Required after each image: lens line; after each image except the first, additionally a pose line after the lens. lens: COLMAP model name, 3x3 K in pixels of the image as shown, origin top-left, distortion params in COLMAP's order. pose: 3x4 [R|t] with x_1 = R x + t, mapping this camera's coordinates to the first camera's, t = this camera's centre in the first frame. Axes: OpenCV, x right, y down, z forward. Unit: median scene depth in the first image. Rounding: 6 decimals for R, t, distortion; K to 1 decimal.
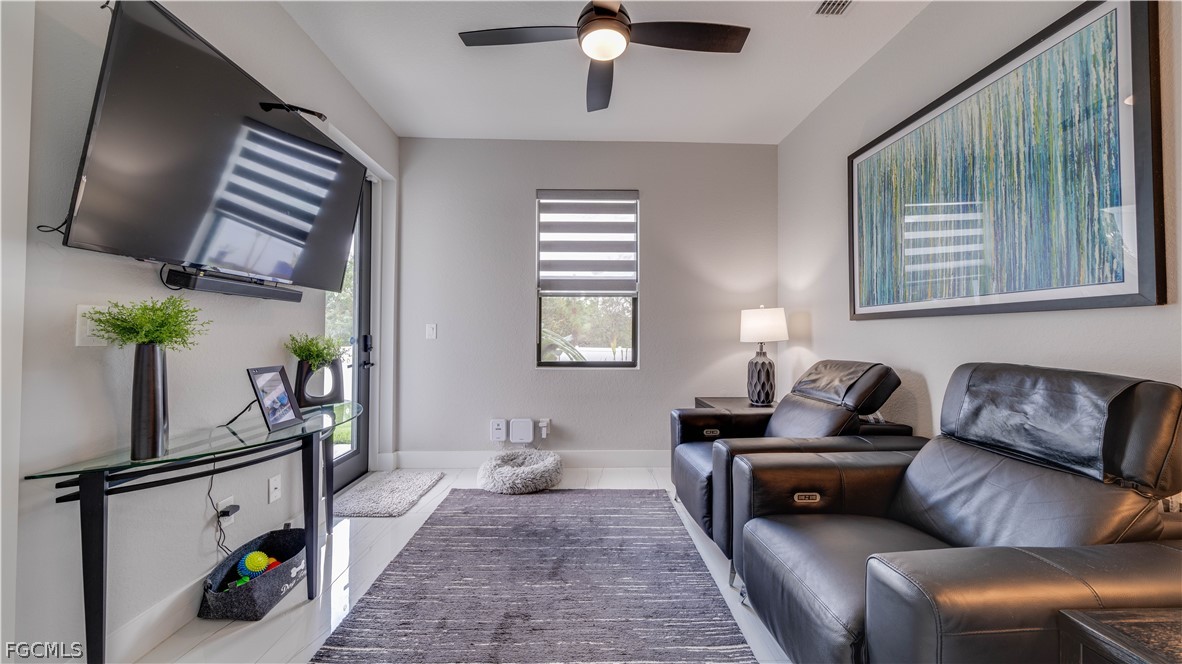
lens RADIAL K [[415.5, 0, 589.7], [0, 415.5, 329.0], [0, 0, 1]] dist [-0.006606, 0.000271]
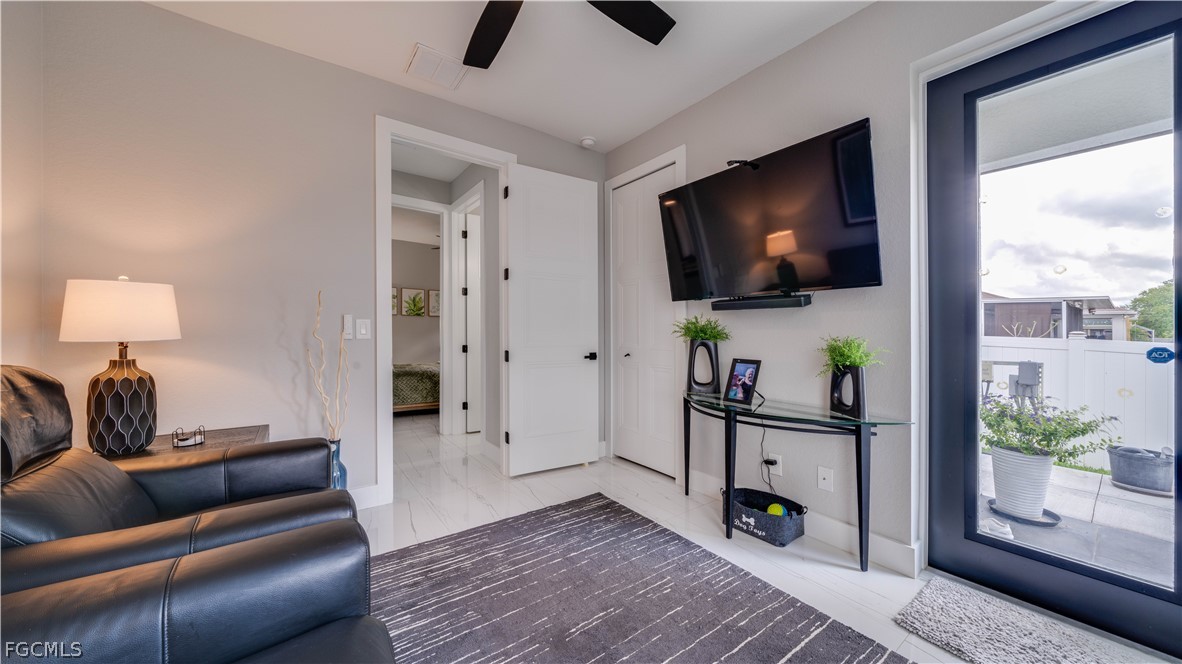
lens RADIAL K [[415.5, 0, 593.1], [0, 415.5, 330.3], [0, 0, 1]] dist [-0.006606, 0.000271]
pose [[-0.822248, -0.004433, -0.569112, 0.433797], [0.005812, 0.999852, -0.016185, 0.016011], [0.569100, -0.016616, -0.822101, 1.883424]]
